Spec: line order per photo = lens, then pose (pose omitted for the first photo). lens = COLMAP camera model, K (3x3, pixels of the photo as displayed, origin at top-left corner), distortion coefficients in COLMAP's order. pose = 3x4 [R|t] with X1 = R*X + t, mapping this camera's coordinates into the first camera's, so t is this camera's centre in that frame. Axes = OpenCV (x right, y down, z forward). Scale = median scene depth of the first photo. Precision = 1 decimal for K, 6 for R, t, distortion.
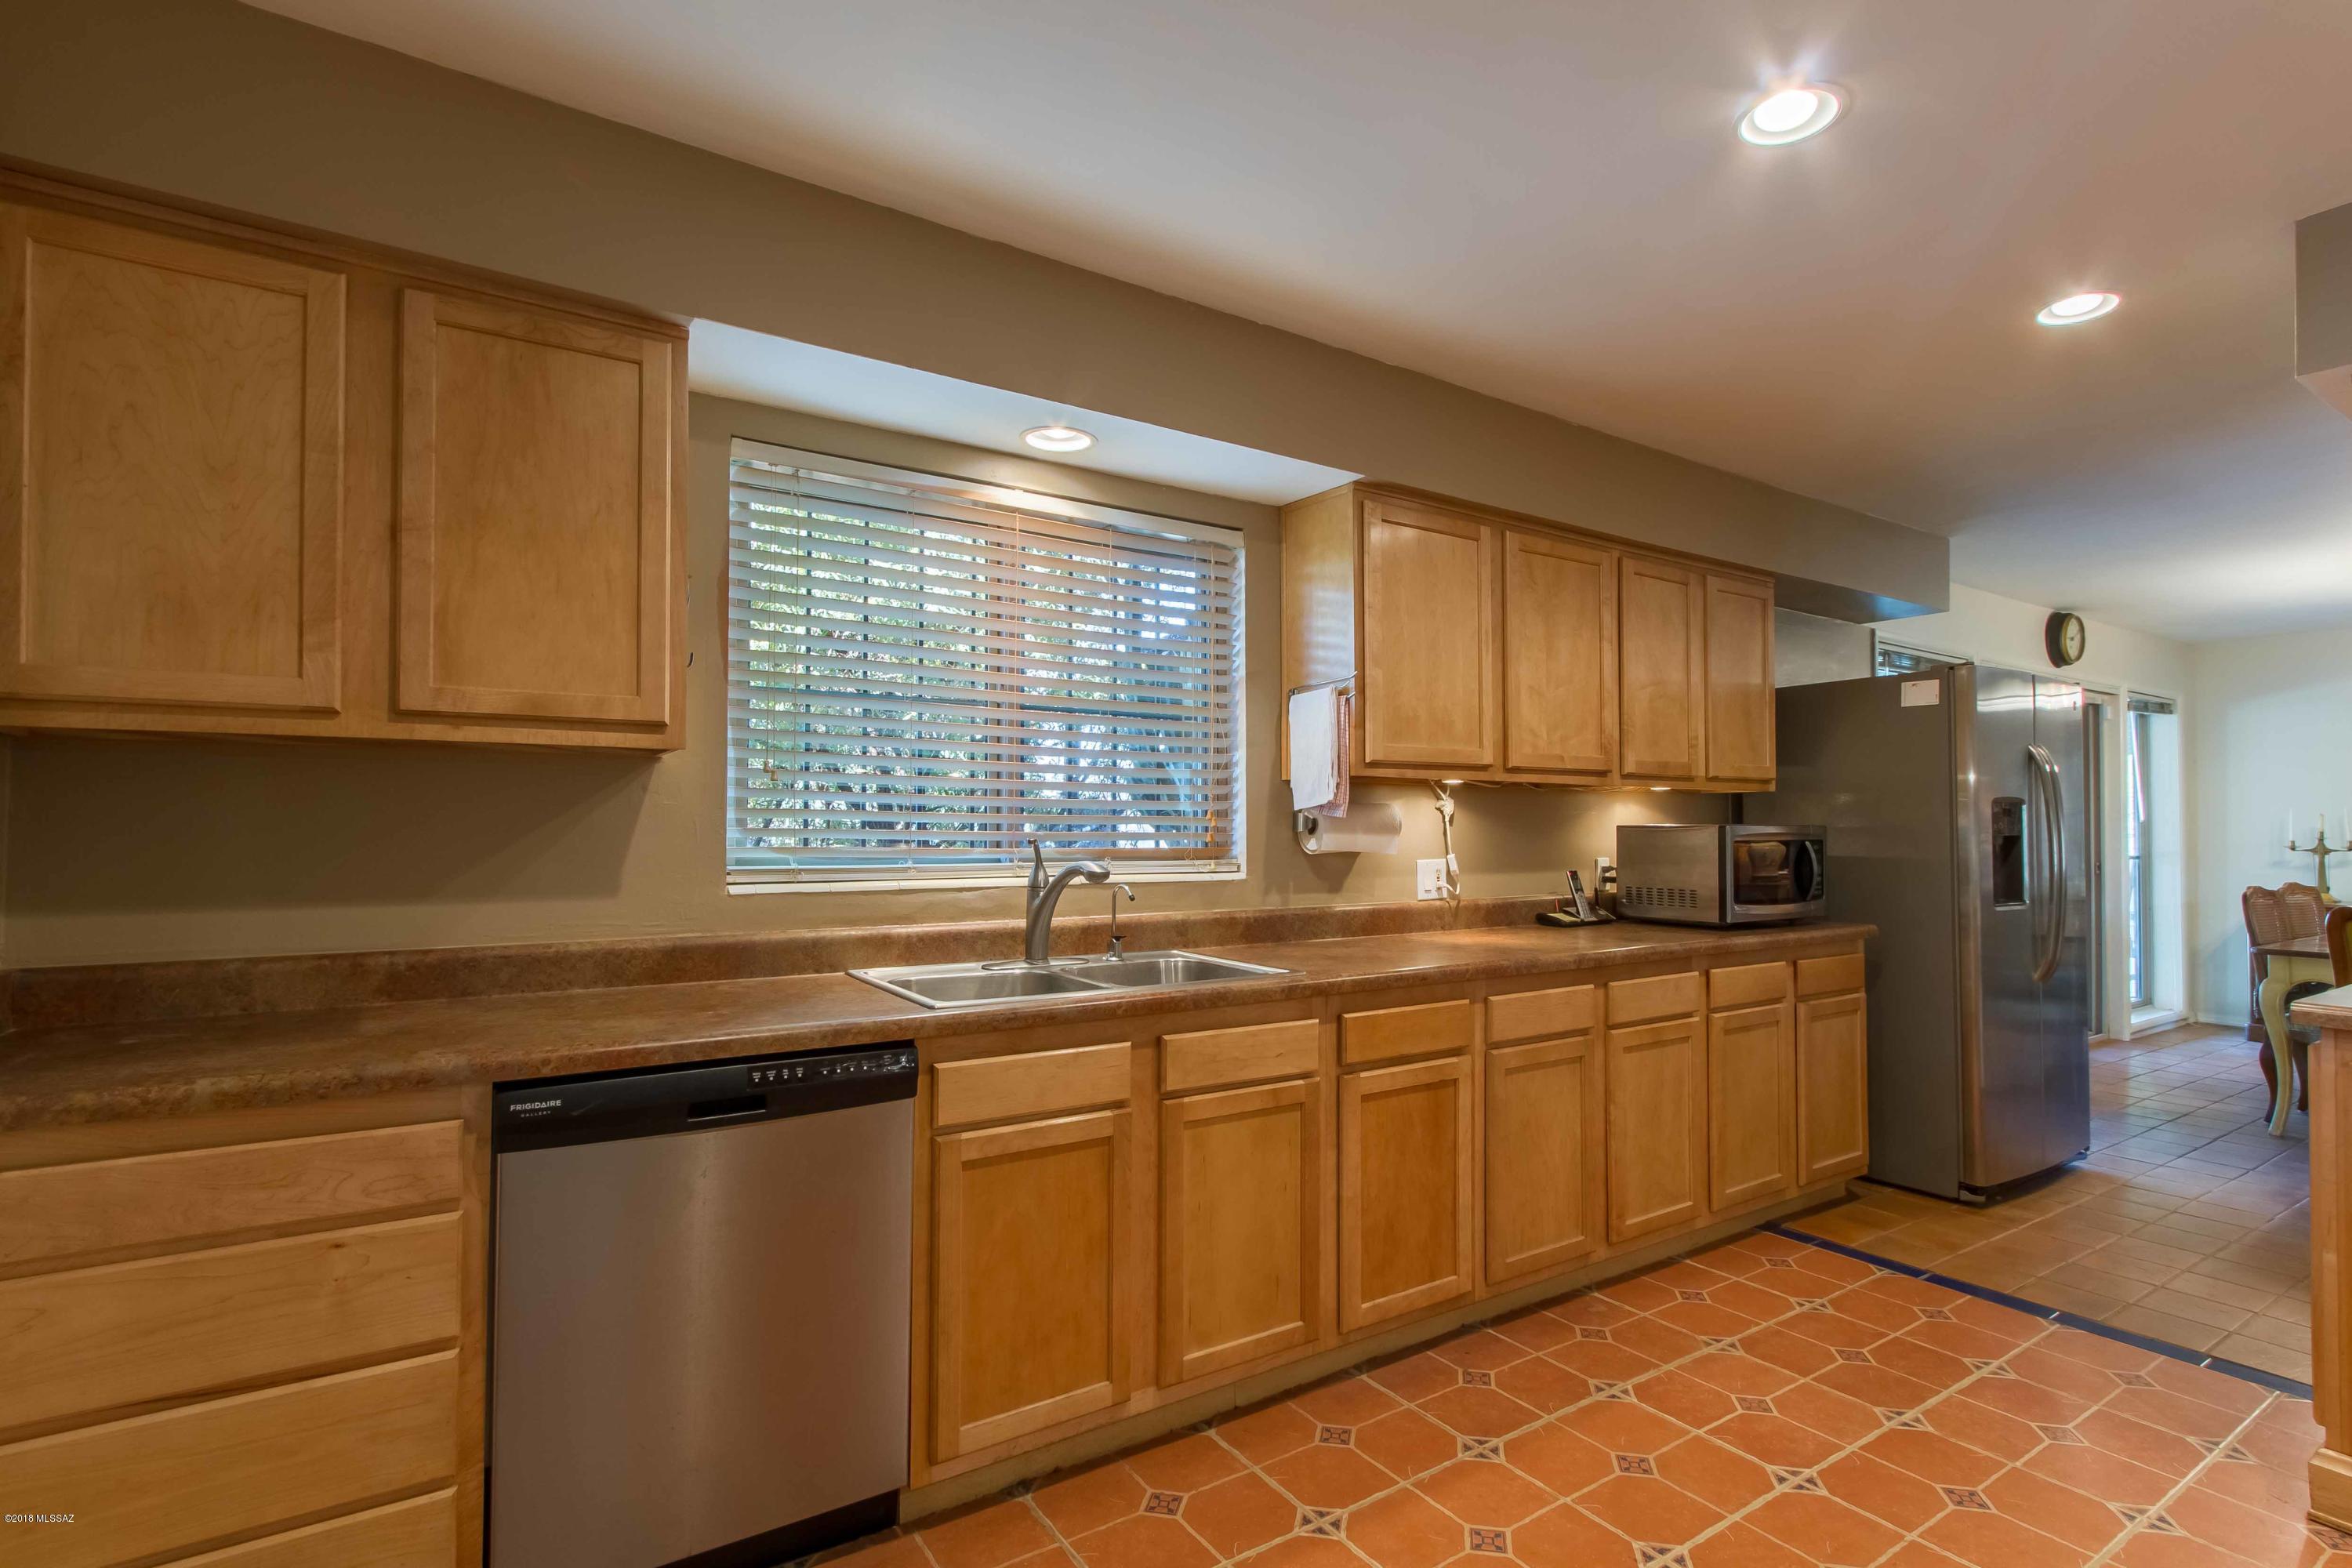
lens RADIAL K [[1099.5, 0, 1169.9], [0, 1099.5, 804.2], [0, 0, 1]] dist [-0.000697, 0.000458]
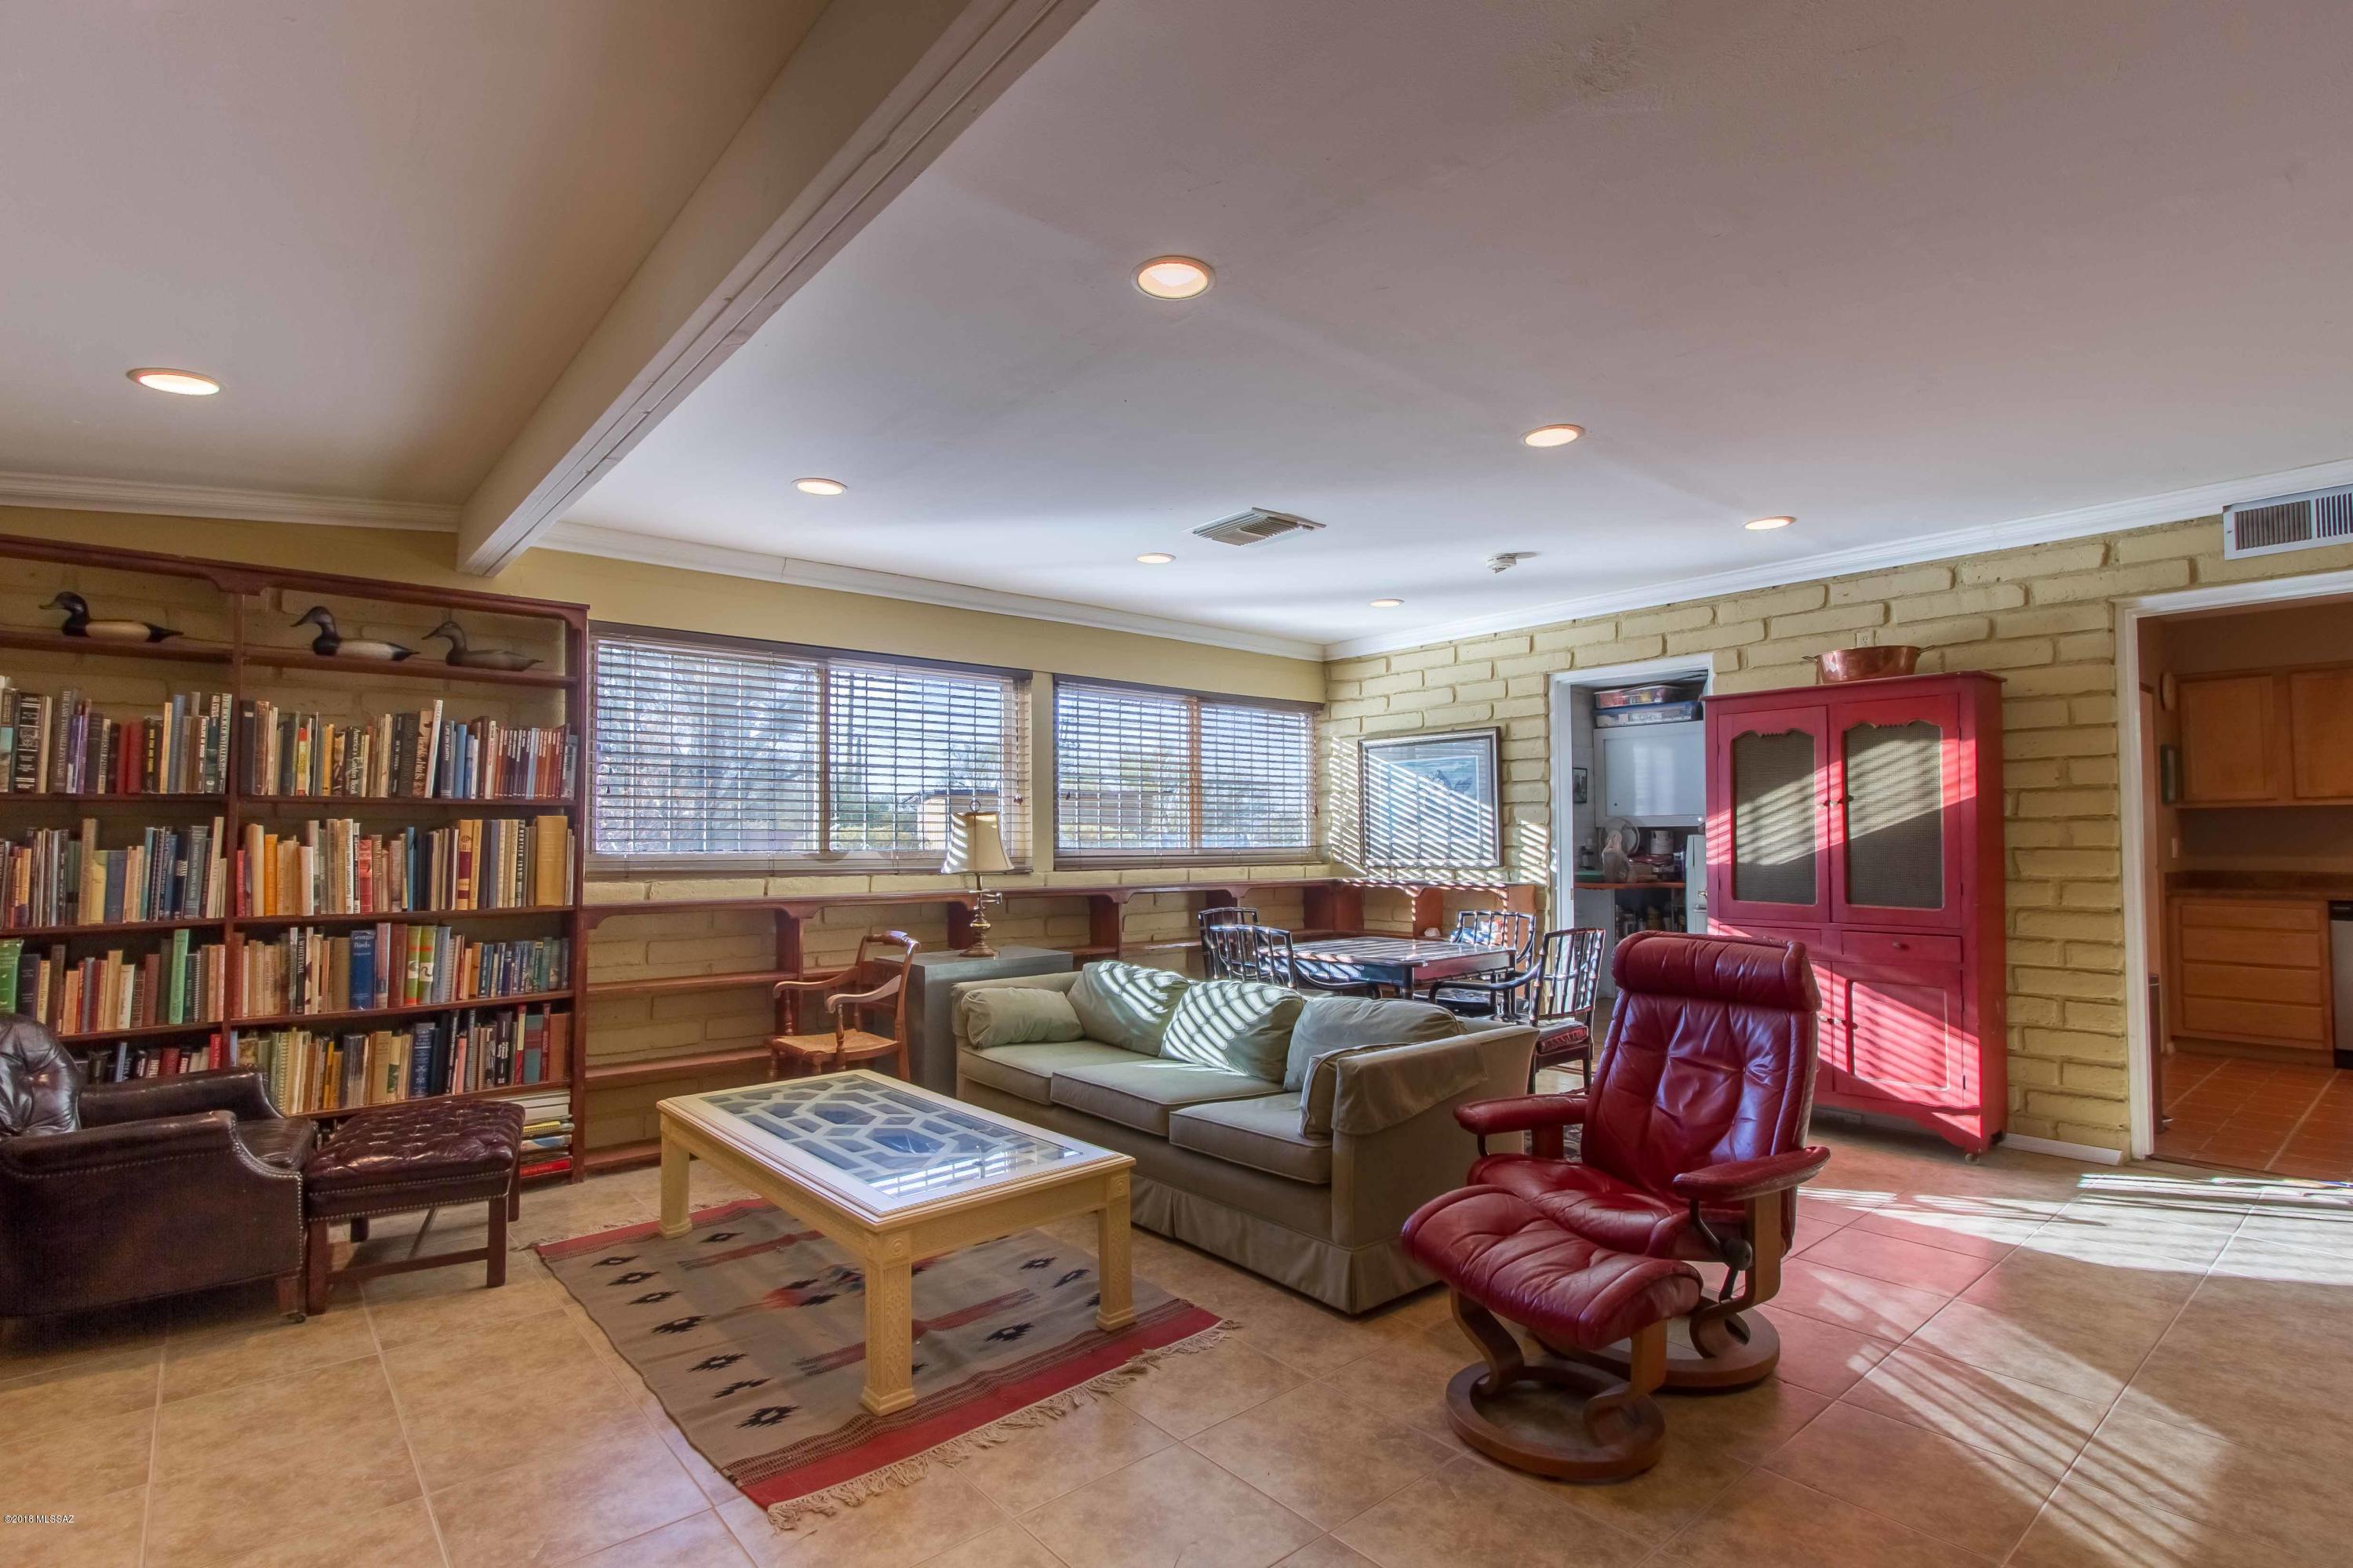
lens RADIAL K [[1120.0, 0, 1176.5], [0, 1120.0, 784.0], [0, 0, 1]] dist [0.000960, 0.000157]
pose [[0.136026, -0.043172, -0.989764, 2.278922], [0.020403, 0.998960, -0.040770, -0.057278], [0.990495, -0.014648, 0.136765, -2.925509]]
